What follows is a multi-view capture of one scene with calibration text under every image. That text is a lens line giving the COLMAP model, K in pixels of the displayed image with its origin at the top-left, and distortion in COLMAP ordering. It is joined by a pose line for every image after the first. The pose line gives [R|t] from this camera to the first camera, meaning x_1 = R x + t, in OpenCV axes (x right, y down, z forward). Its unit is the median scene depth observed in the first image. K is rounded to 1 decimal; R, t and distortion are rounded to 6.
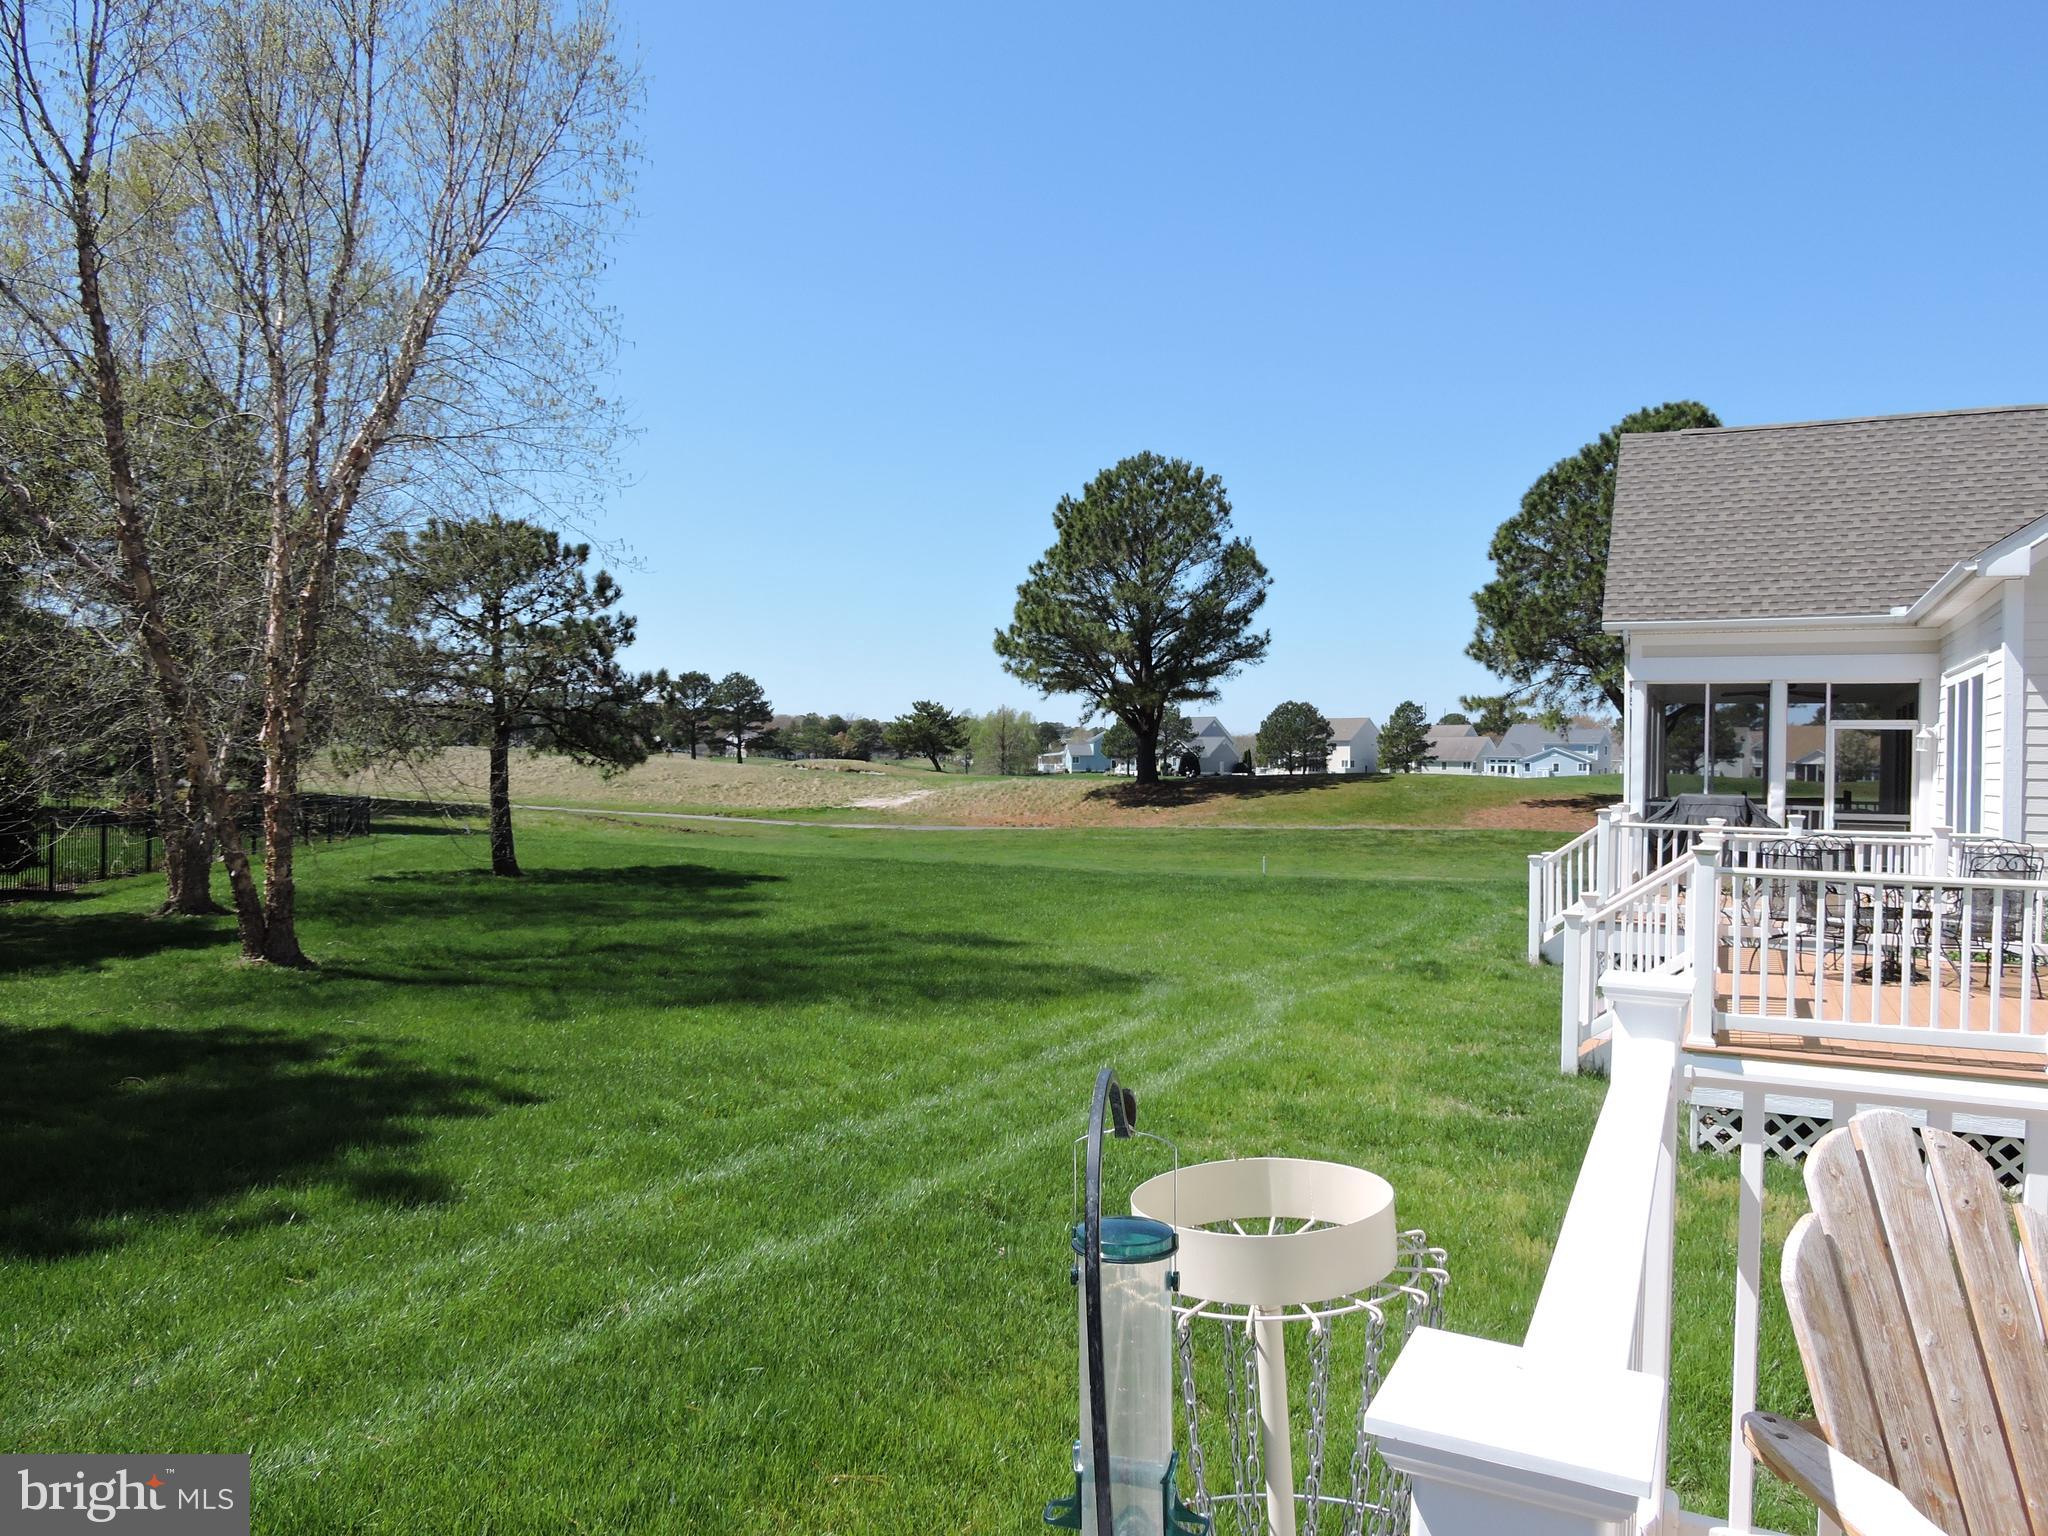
lens RADIAL K [[1467.1, 0, 1028.8], [0, 1467.1, 774.7], [0, 0, 1]] dist [-0.001101, -0.001188]
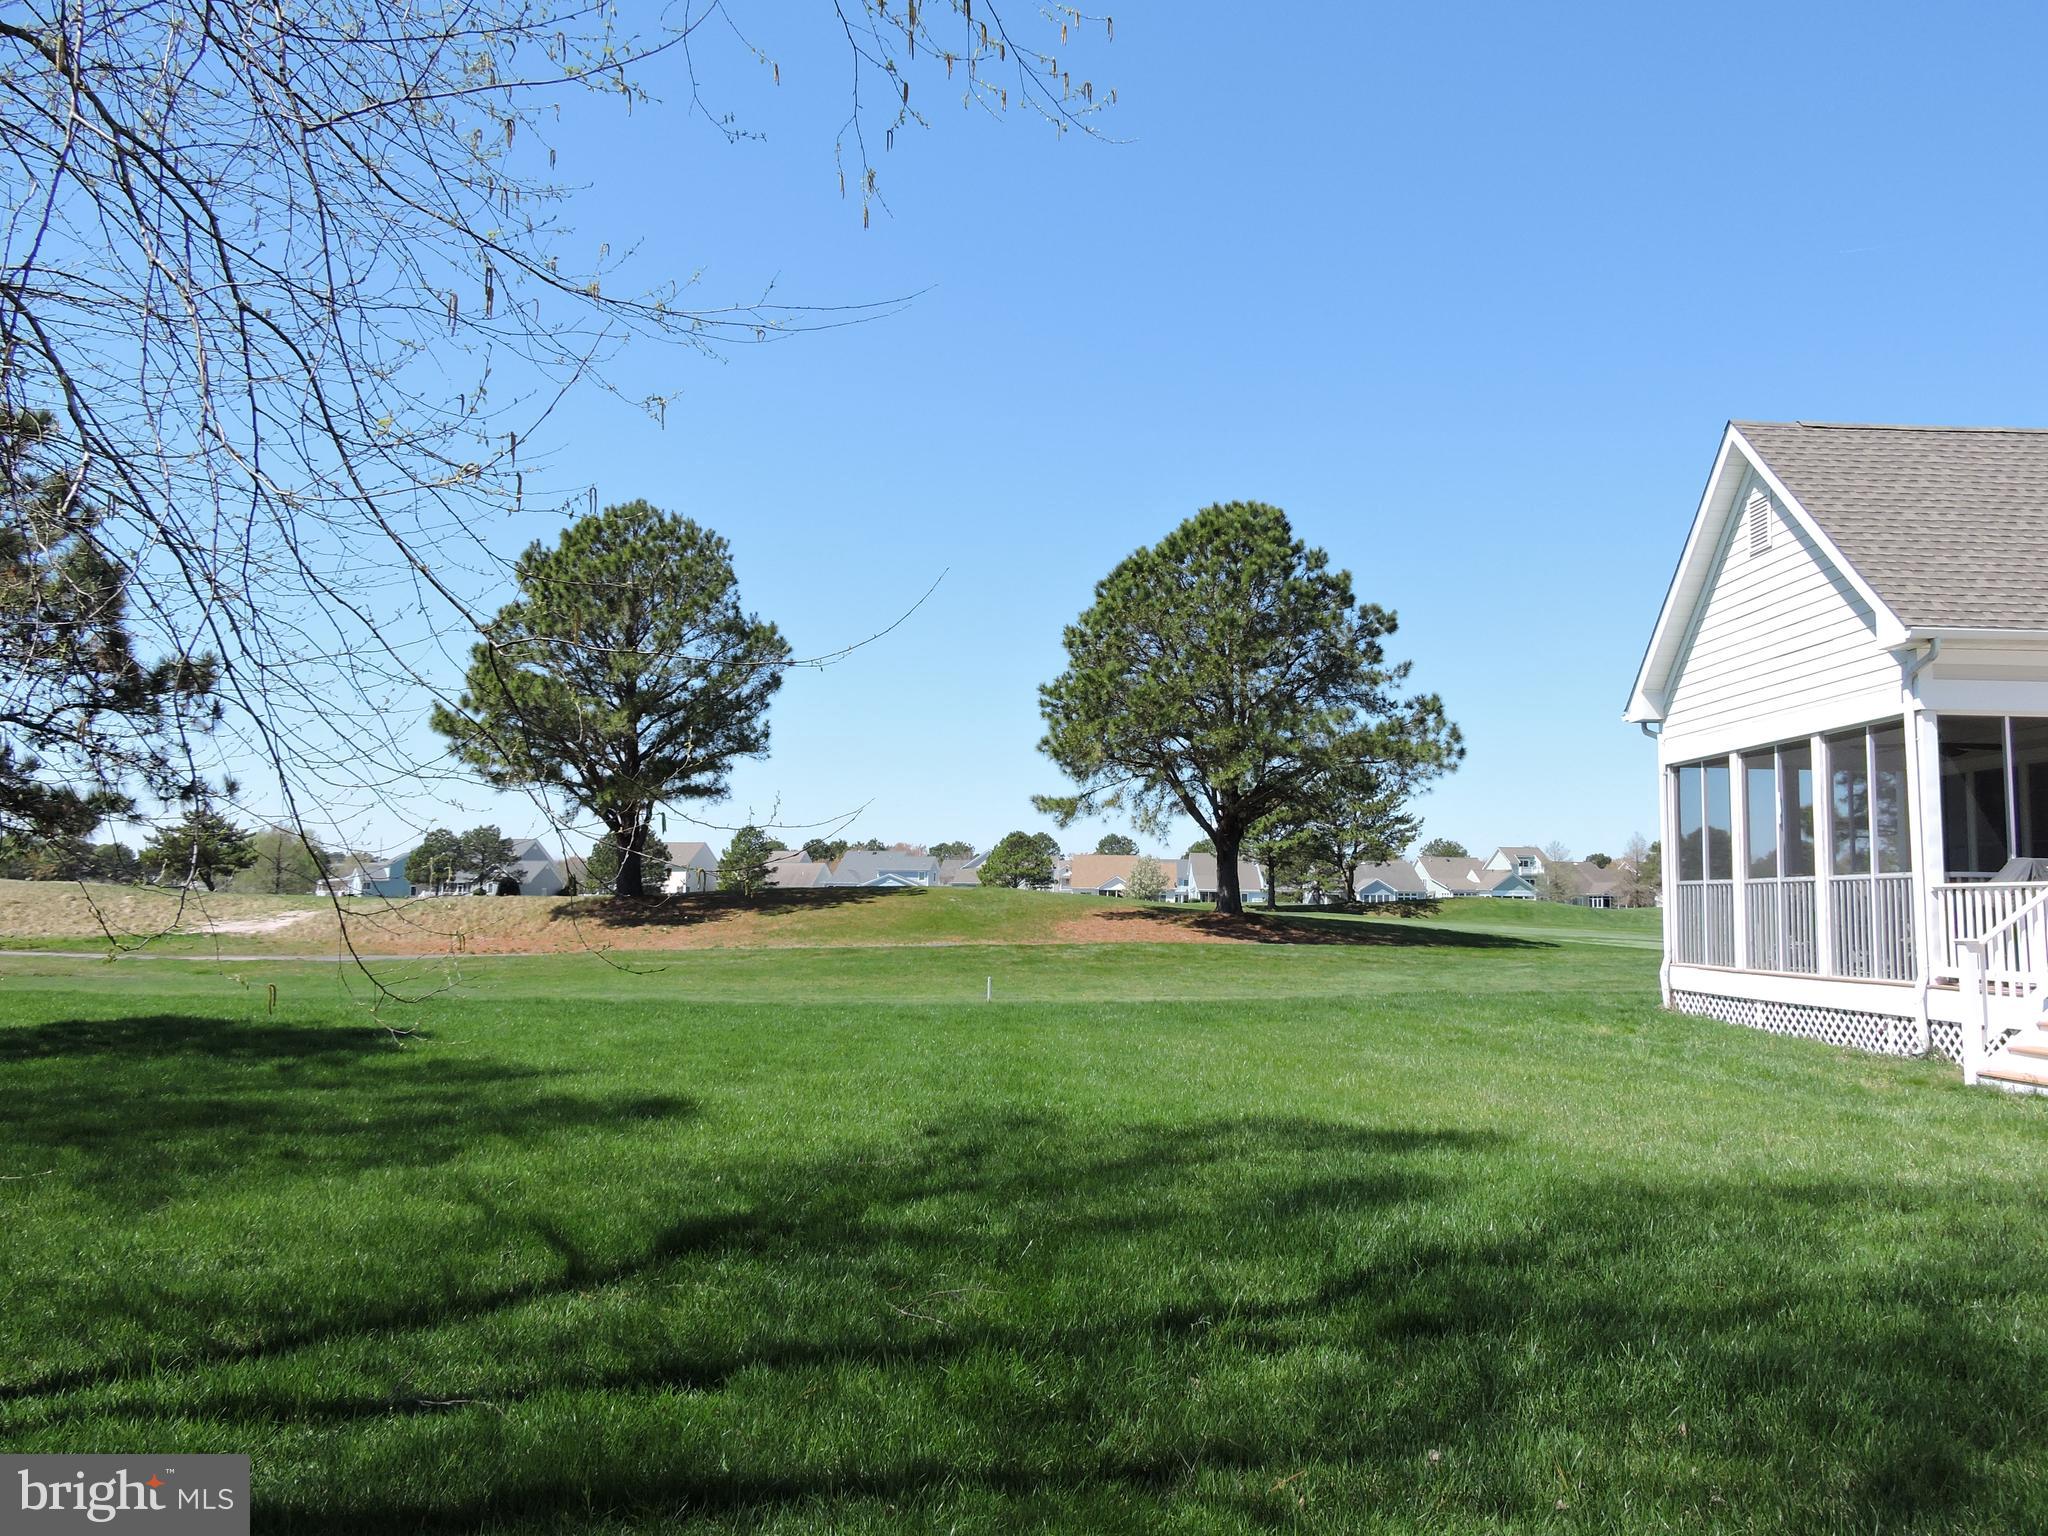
lens RADIAL K [[1467.1, 0, 1028.8], [0, 1467.1, 774.7], [0, 0, 1]] dist [-0.001101, -0.001188]
pose [[0.887469, 0.036767, 0.459399, -0.102045], [0.004066, 0.996149, -0.087579, 0.009852], [-0.460850, 0.079592, 0.883902, 0.171263]]
